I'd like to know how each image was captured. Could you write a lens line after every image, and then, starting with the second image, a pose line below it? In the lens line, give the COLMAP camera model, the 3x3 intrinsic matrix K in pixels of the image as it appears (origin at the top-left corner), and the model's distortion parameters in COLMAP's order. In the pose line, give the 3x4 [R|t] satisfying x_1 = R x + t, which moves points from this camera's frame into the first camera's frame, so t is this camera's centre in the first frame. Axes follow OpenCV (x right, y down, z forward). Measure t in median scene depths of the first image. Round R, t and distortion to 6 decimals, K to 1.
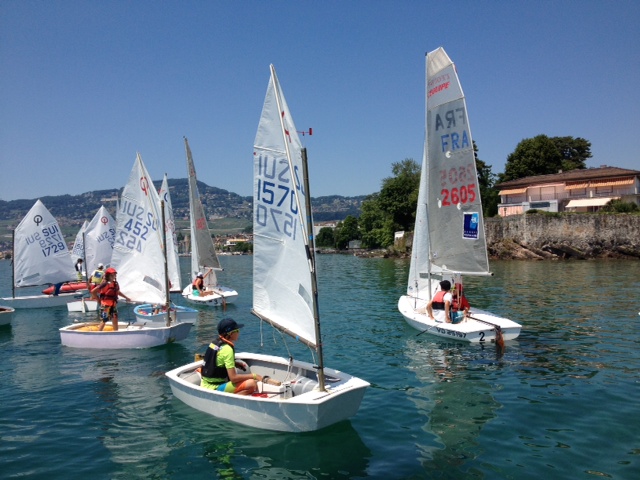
lens RADIAL K [[647.8, 0, 316.9], [0, 647.8, 238.8], [0, 0, 1]] dist [-0.063860, 0.000000]
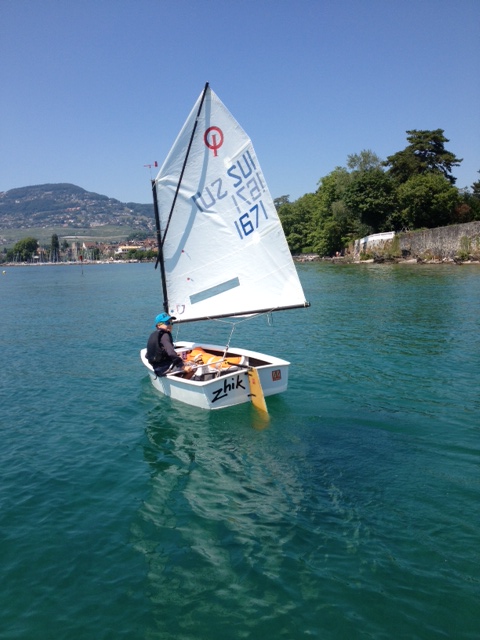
lens RADIAL K [[647.8, 0, 217.1], [0, 647.8, 322.6], [0, 0, 1]] dist [-0.063860, 0.000000]
pose [[0.999113, -0.004038, 0.041923, -0.136084], [-0.000812, 0.993364, 0.115012, 0.009787], [-0.042110, -0.114944, 0.992479, 0.179494]]
